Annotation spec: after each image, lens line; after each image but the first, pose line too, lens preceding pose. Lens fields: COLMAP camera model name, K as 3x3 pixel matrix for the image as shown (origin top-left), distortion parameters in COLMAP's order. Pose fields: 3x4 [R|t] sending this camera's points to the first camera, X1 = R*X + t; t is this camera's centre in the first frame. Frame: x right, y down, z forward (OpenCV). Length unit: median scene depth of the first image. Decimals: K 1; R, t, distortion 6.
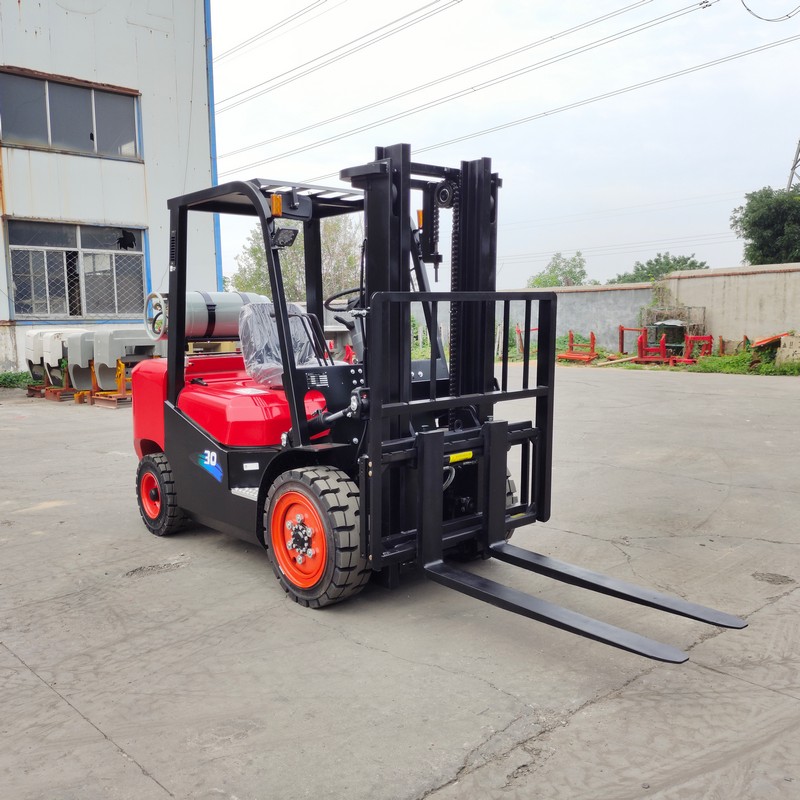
lens RADIAL K [[864.7, 0, 364.3], [0, 864.7, 429.2], [0, 0, 1]] dist [0.107335, -0.003221]
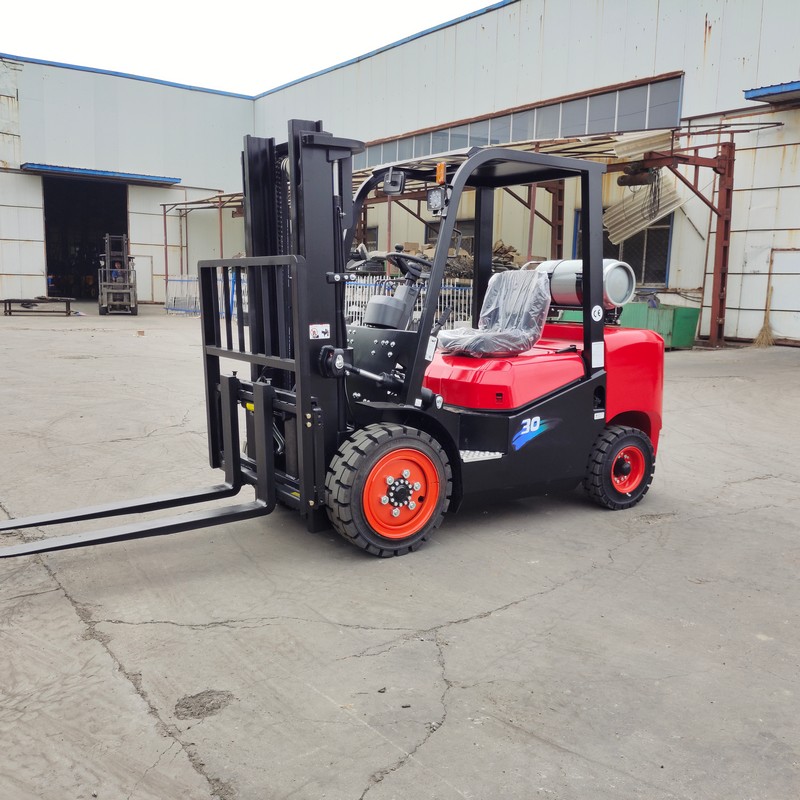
lens RADIAL K [[751.5, 0, 400.0], [0, 751.5, 400.0], [0, 0, 1]] dist [0.072057, -0.107319]
pose [[-0.122457, 0.143054, -0.982110, 0.842110], [-0.158499, 0.974038, 0.161641, -0.132776], [0.979736, 0.175457, -0.096604, 1.032485]]
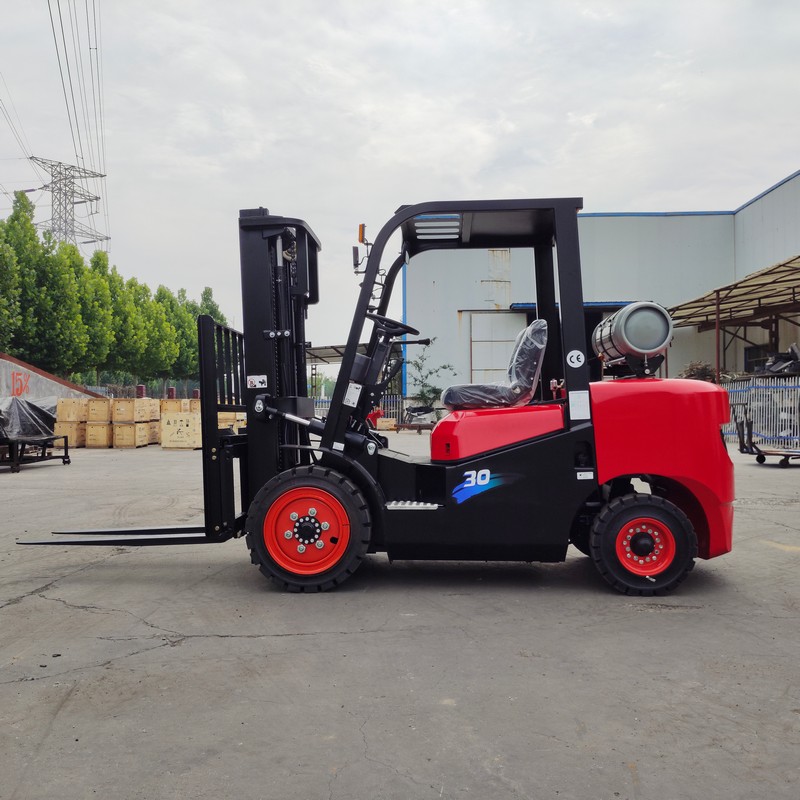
lens RADIAL K [[751.5, 0, 400.0], [0, 751.5, 400.0], [0, 0, 1]] dist [0.072057, -0.107319]
pose [[-0.679894, -0.000021, -0.733310, 0.632621], [-0.091272, 0.992226, 0.084595, -0.132459], [0.727608, 0.124447, -0.674611, 1.560338]]
